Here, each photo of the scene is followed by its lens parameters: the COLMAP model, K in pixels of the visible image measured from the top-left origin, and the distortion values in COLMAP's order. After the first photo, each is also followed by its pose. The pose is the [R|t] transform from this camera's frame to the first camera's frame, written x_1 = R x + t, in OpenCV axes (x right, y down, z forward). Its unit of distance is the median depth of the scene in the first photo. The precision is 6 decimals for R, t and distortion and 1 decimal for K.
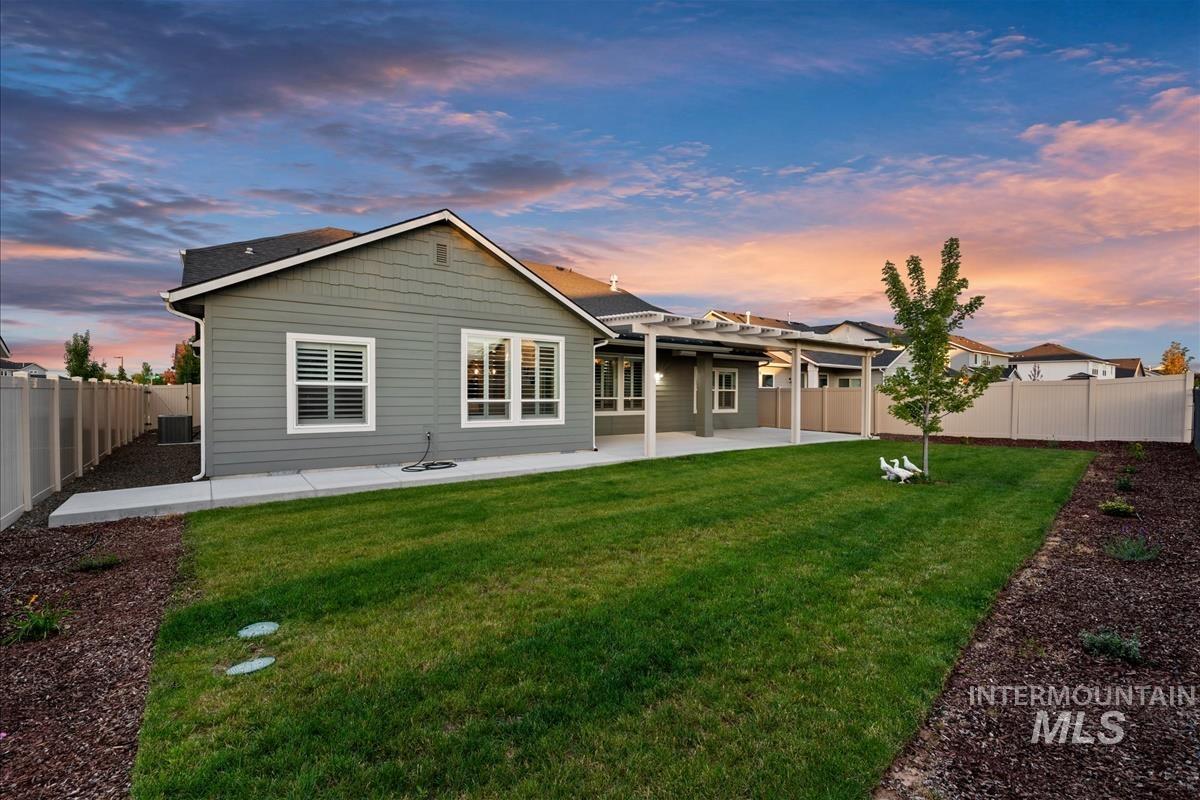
lens RADIAL K [[528.2, 0, 599.3], [0, 528.2, 396.4], [0, 0, 1]] dist [0.000028, -0.000185]
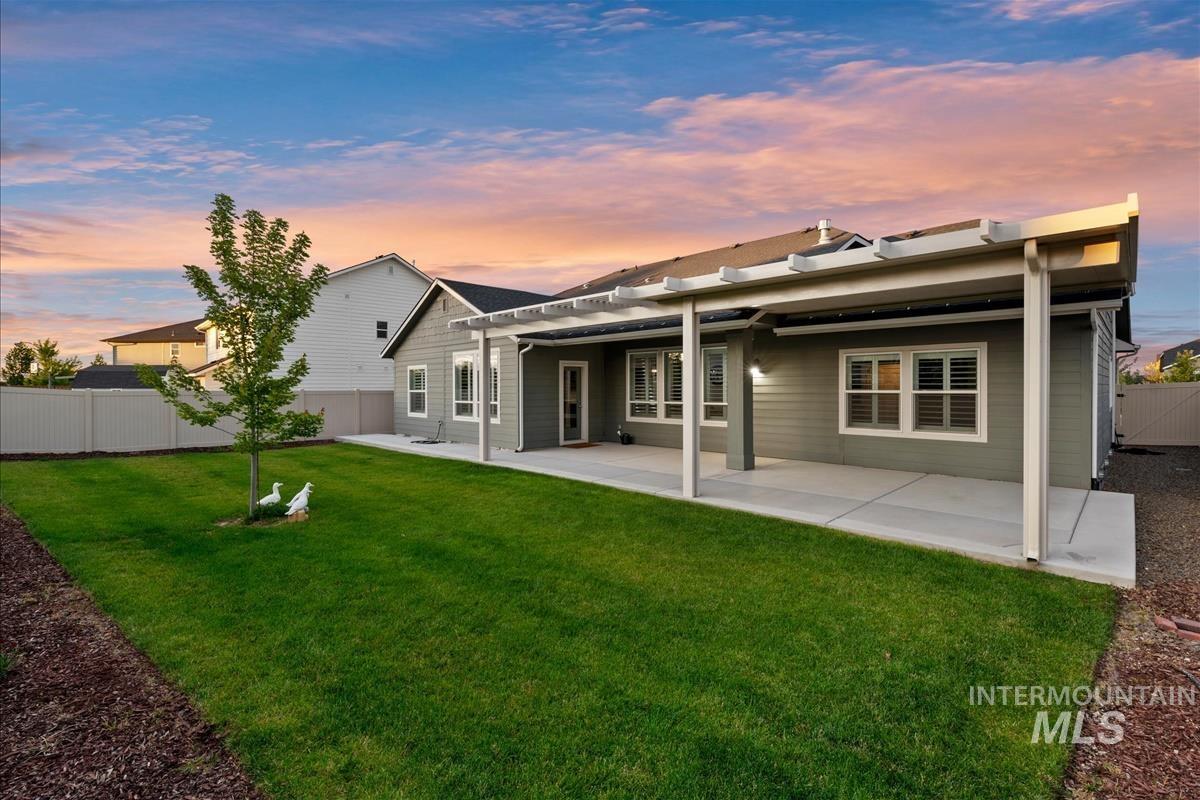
lens RADIAL K [[528.2, 0, 599.3], [0, 528.2, 396.4], [0, 0, 1]] dist [0.000028, -0.000185]
pose [[0.999860, -0.016728, -0.000525, 0.796653], [0.016729, 0.999854, 0.003342, 0.046873], [0.000469, -0.003350, 0.999994, 0.005880]]
